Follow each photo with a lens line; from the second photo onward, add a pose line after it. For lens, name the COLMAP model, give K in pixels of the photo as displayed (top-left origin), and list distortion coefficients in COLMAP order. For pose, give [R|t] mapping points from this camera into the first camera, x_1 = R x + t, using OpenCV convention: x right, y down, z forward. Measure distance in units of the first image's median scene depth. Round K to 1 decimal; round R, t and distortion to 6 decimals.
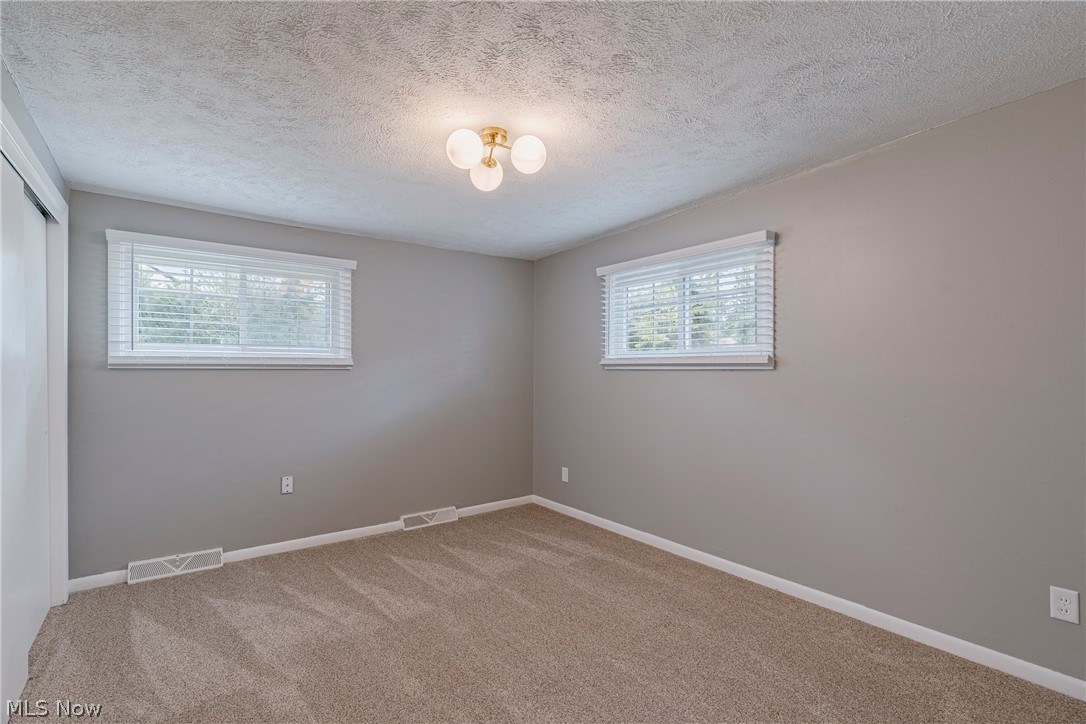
lens RADIAL K [[493.7, 0, 539.8], [0, 493.7, 359.2], [0, 0, 1]] dist [-0.004256, -0.000067]
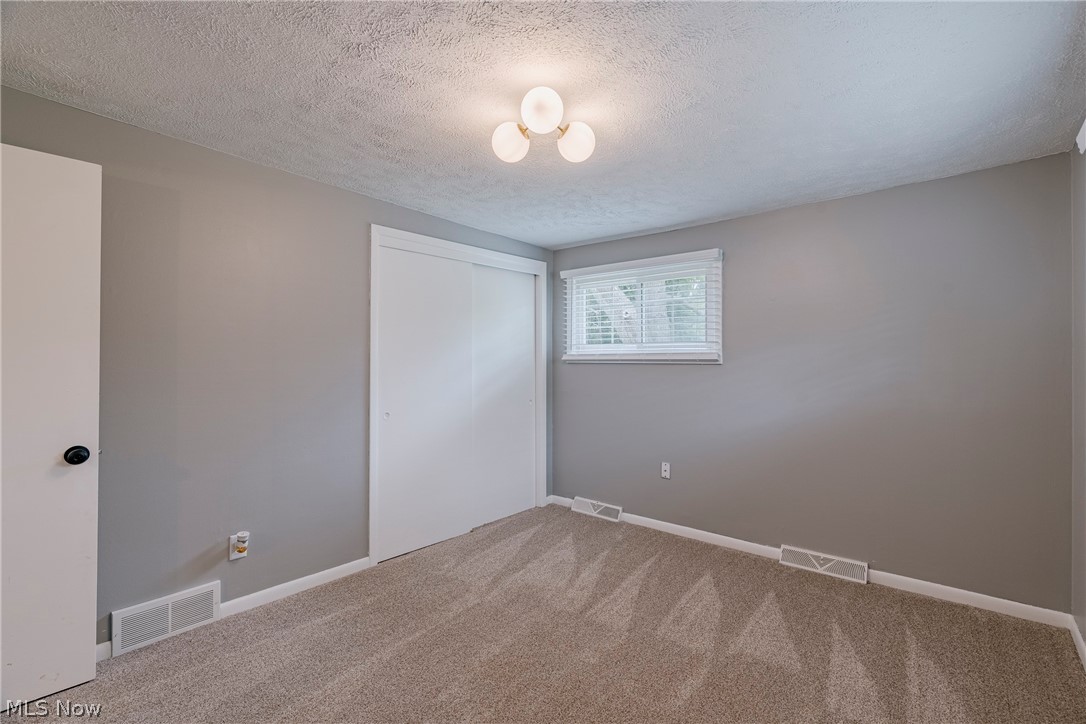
lens RADIAL K [[493.7, 0, 539.8], [0, 493.7, 359.2], [0, 0, 1]] dist [-0.004256, -0.000067]
pose [[0.217121, 0.001629, -0.976143, 0.528233], [0.025347, 0.999652, 0.007307, -0.005954], [0.975815, -0.026329, 0.217005, 0.541562]]
